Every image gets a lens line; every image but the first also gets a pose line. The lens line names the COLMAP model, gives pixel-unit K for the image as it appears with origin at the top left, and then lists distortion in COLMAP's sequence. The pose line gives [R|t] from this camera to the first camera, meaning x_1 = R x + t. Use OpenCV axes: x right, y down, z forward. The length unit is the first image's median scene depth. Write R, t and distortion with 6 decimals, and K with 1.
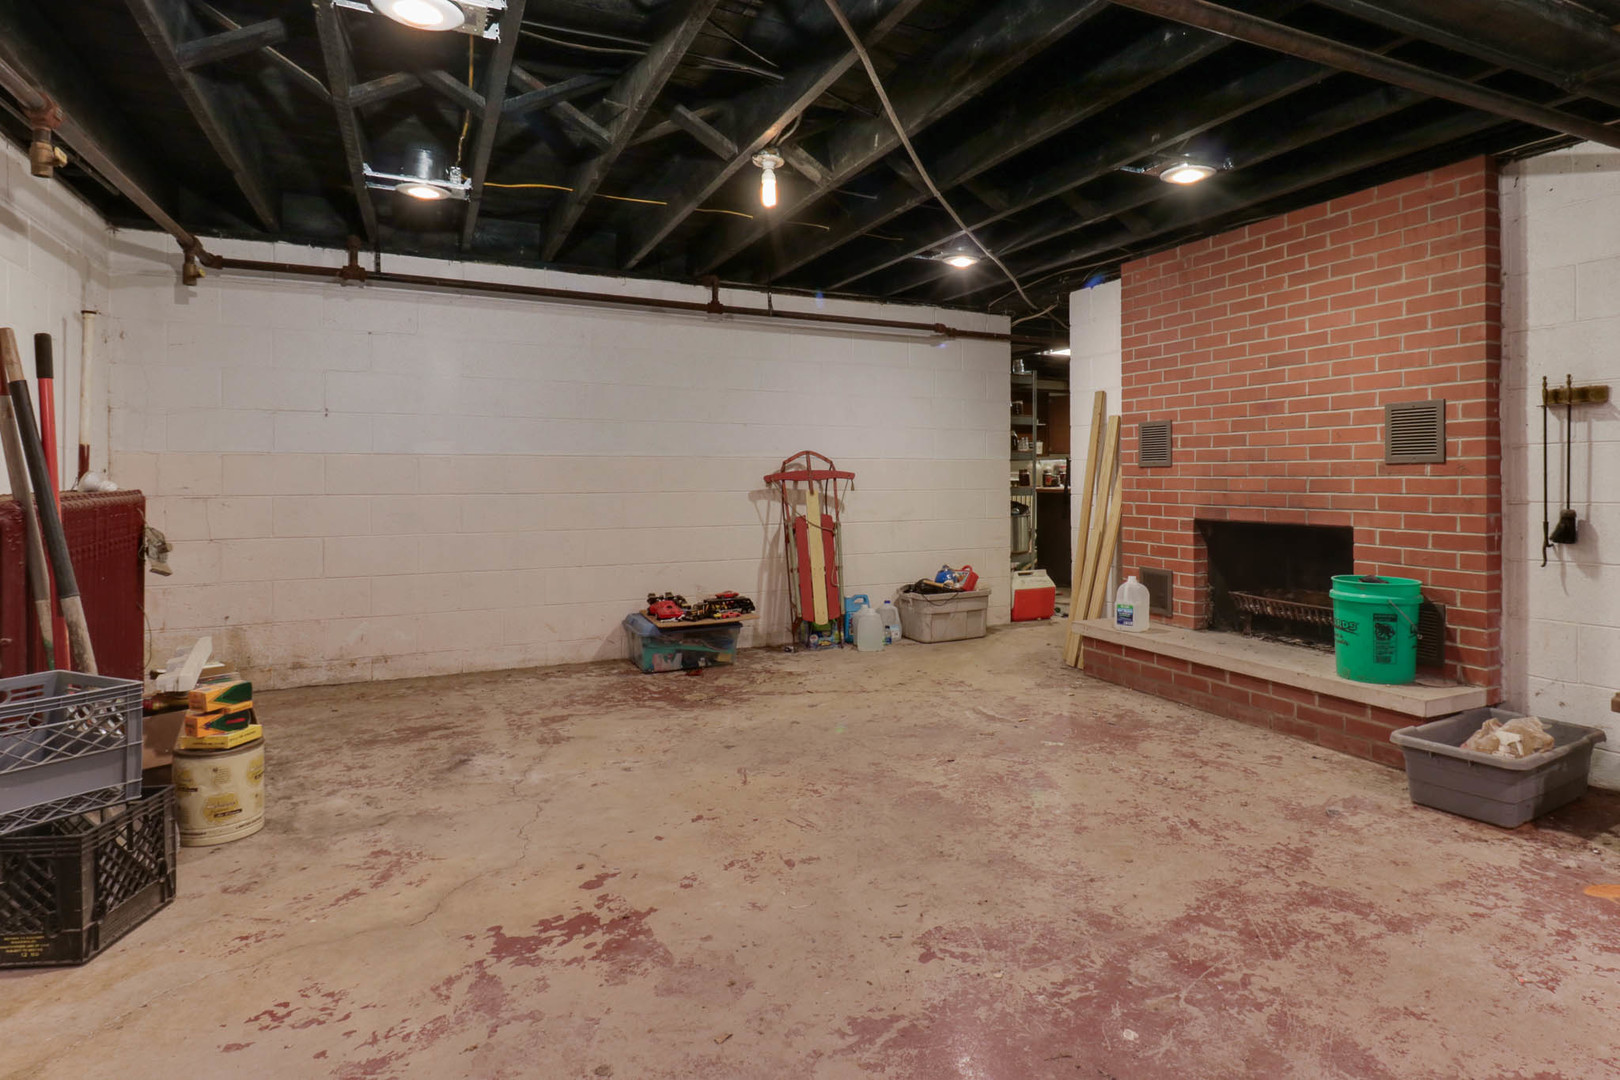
lens RADIAL K [[869.9, 0, 827.6], [0, 869.9, 534.0], [0, 0, 1]] dist [0.024131, -0.019752]
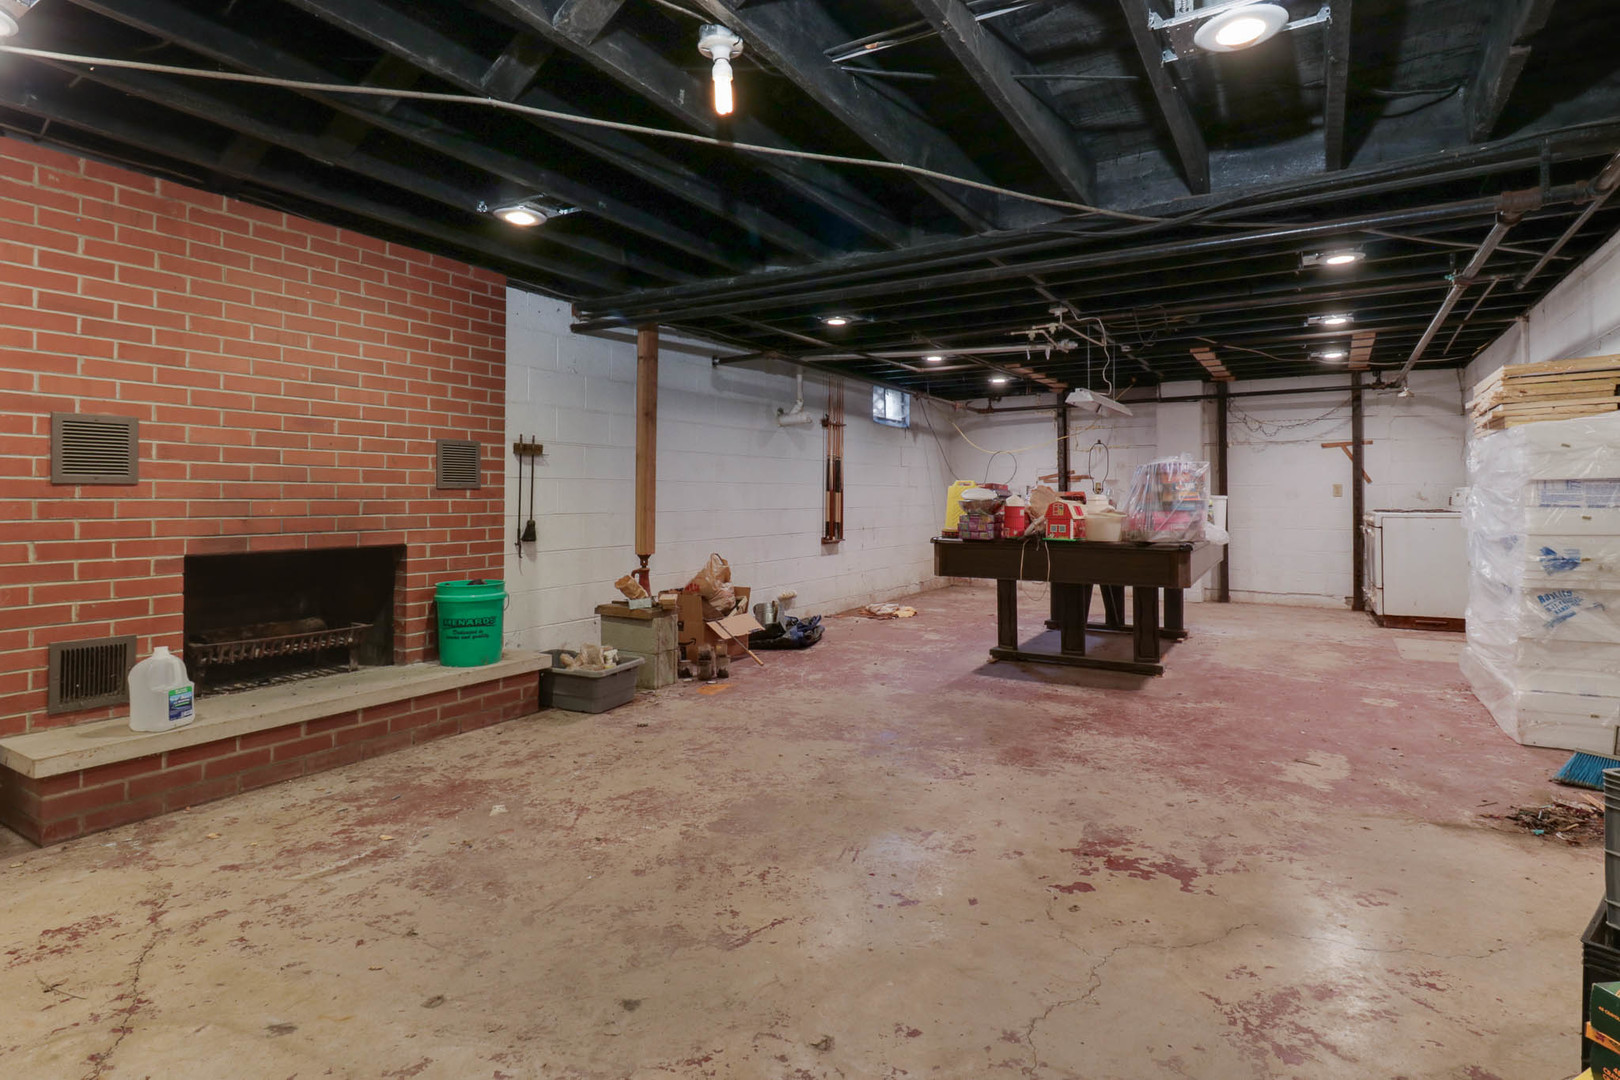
lens RADIAL K [[869.9, 0, 827.6], [0, 869.9, 534.0], [0, 0, 1]] dist [0.024131, -0.019752]
pose [[-0.578683, -0.030883, 0.814967, -0.859865], [0.055345, 0.995492, 0.077023, -0.107390], [-0.813672, 0.089677, -0.574365, 1.671789]]
